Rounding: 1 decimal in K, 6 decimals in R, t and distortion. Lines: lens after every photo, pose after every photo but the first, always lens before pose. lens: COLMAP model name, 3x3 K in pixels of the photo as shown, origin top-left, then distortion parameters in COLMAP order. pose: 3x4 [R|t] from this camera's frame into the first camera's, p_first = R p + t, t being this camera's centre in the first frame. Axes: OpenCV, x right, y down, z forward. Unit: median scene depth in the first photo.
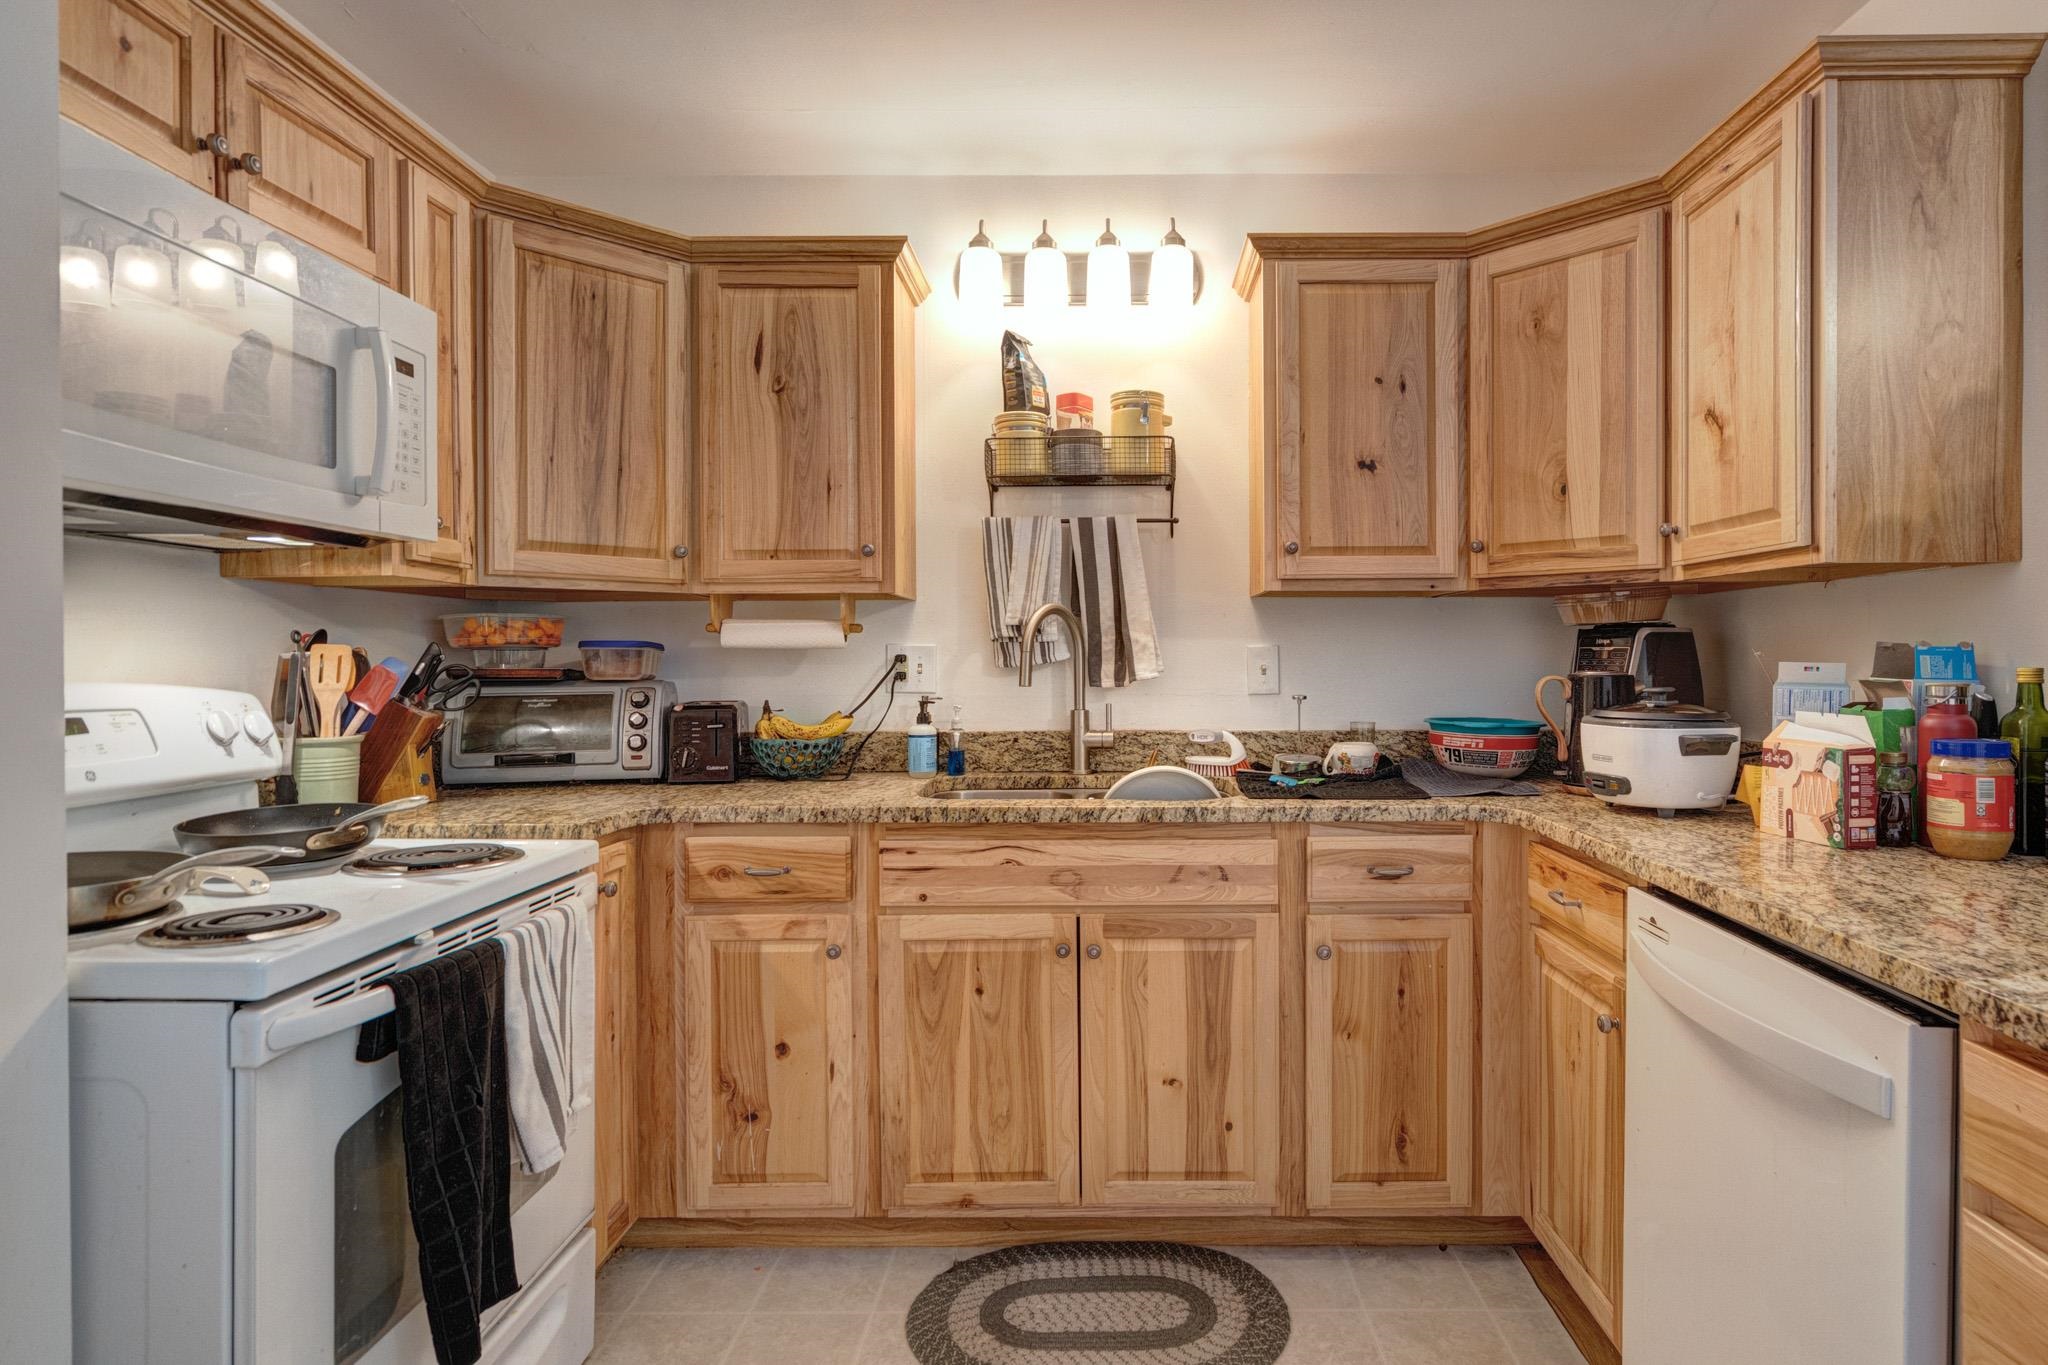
lens RADIAL K [[1086.9, 0, 1083.4], [0, 1086.9, 664.5], [0, 0, 1]] dist [-0.003140, 0.002518]
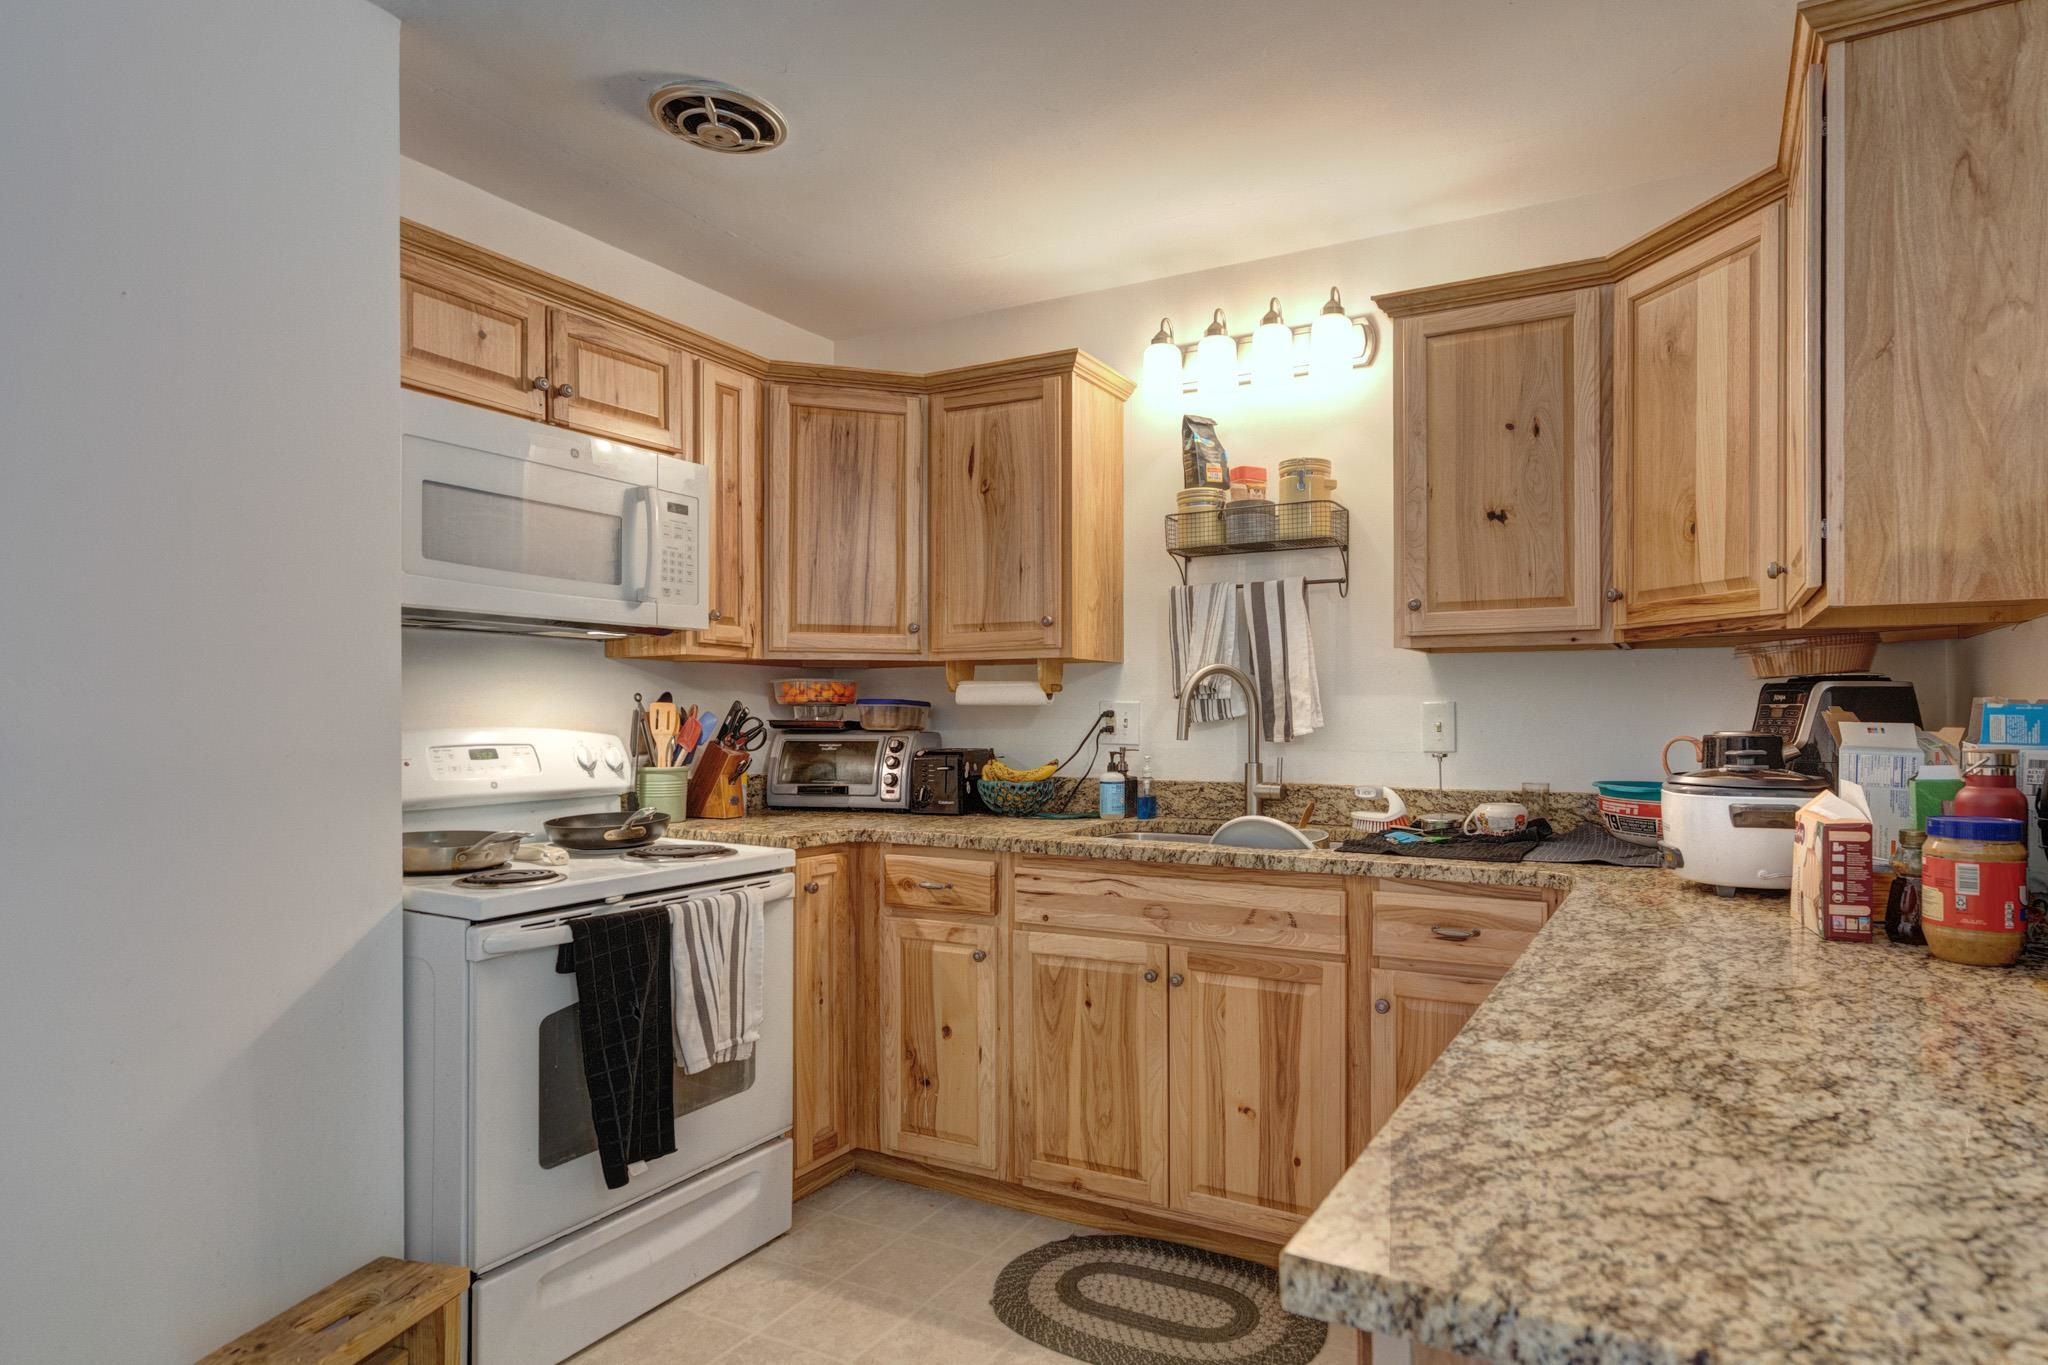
lens RADIAL K [[1086.9, 0, 1099.8], [0, 1086.9, 719.2], [0, 0, 1]] dist [-0.003140, 0.002518]
pose [[0.892375, 0.005782, -0.451257, 0.435174], [-0.006229, 0.999980, 0.000495, -0.001074], [0.451251, 0.002369, 0.892394, -0.021557]]
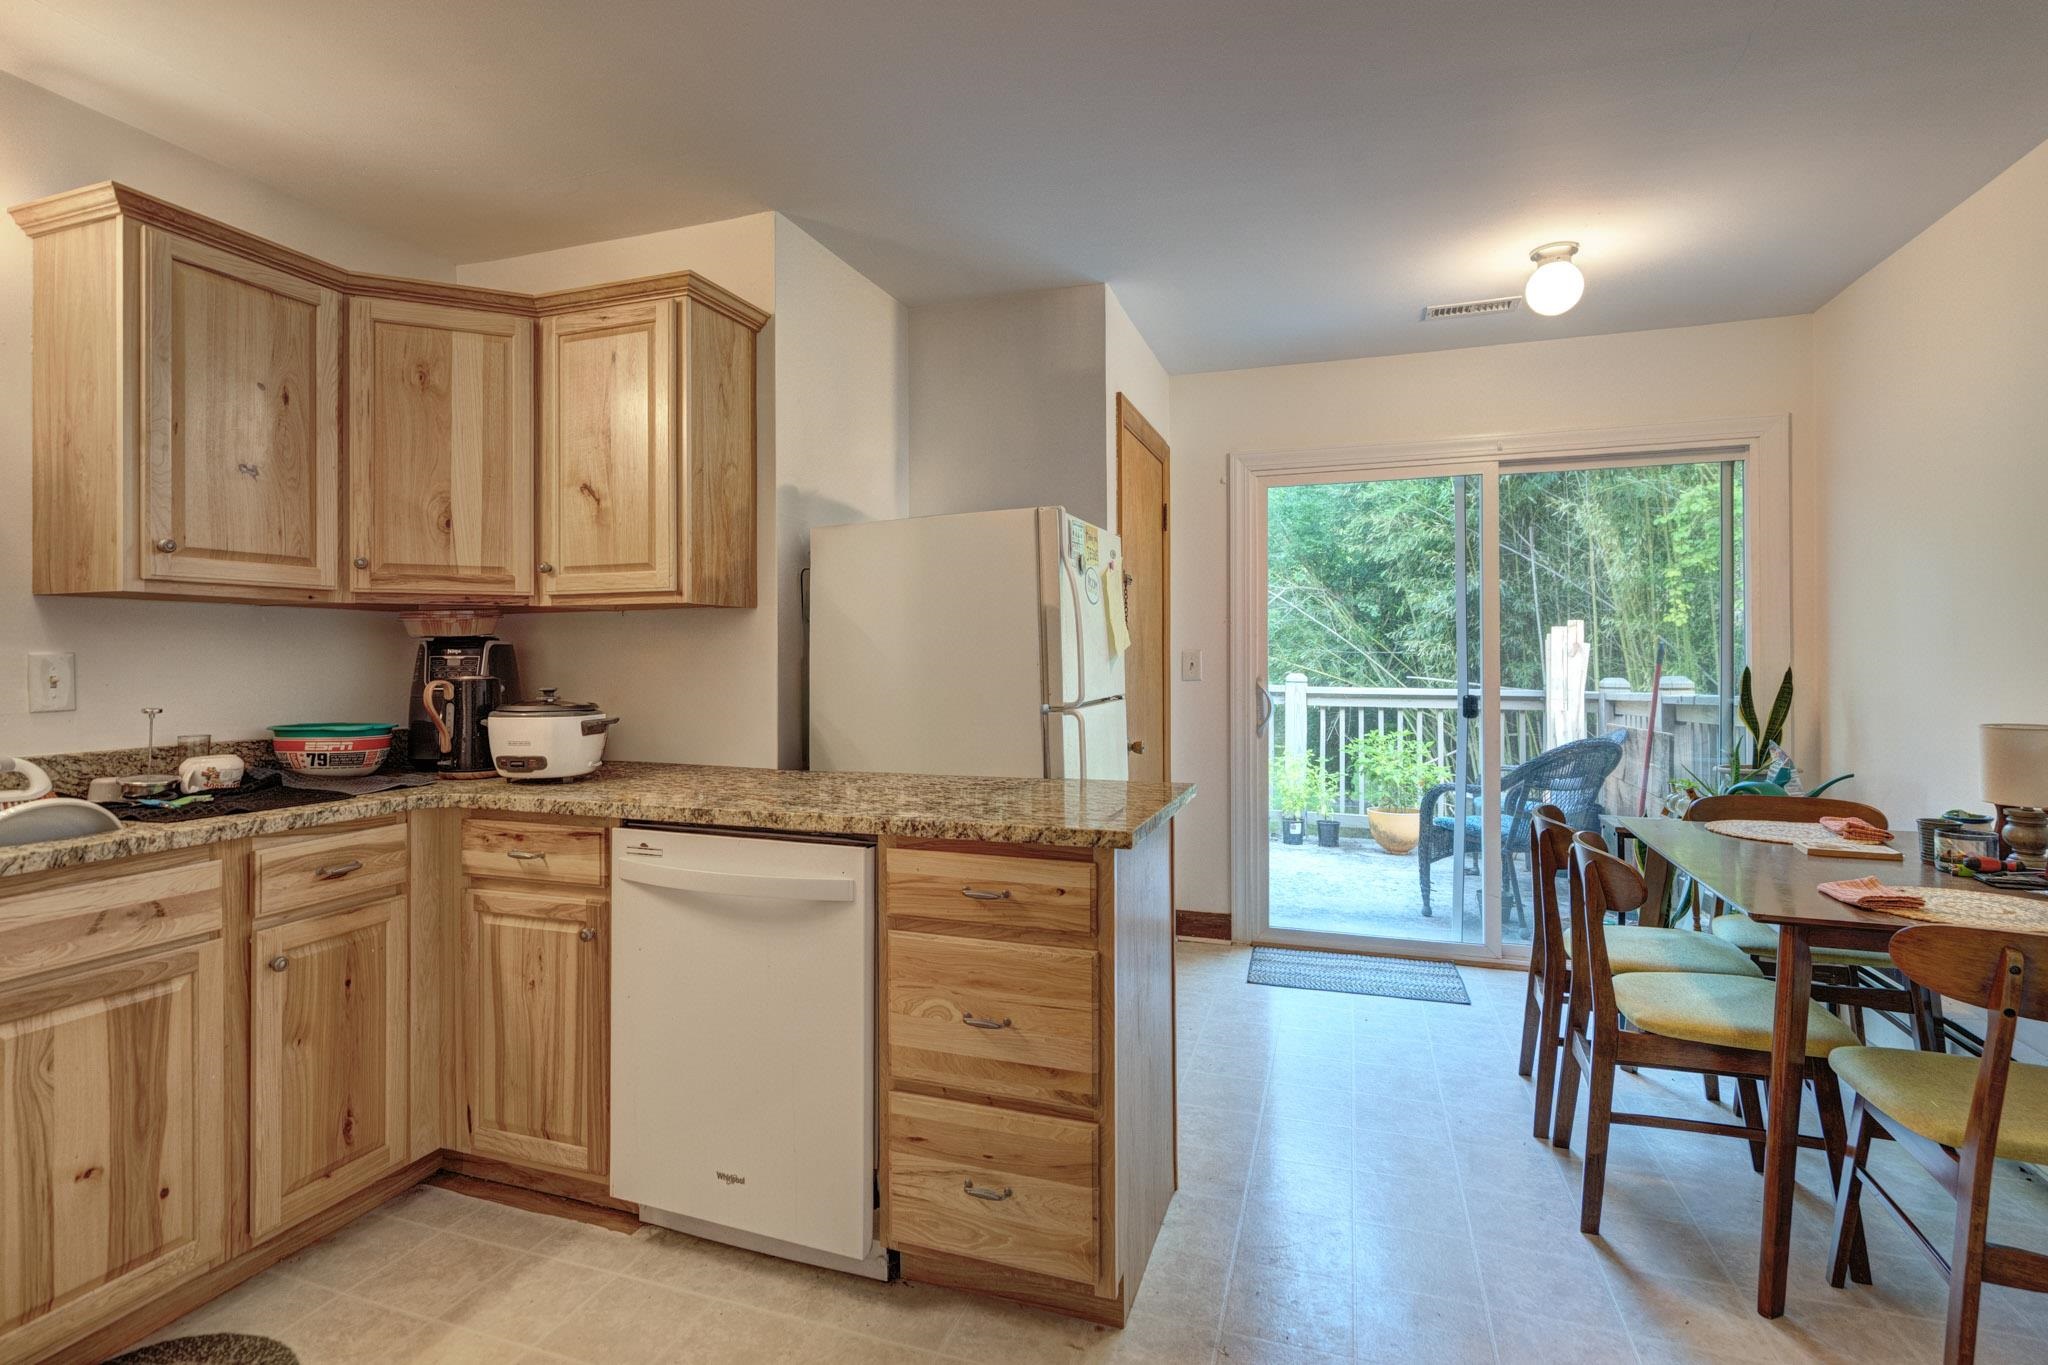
lens RADIAL K [[1021.8, 0, 989.9], [0, 1021.8, 652.4], [0, 0, 1]] dist [0.002702, 0.000288]
pose [[0.338280, 0.006649, 0.941022, -0.431374], [0.012133, 0.999861, -0.011427, -0.000082], [-0.940967, 0.015283, 0.338153, 0.072471]]
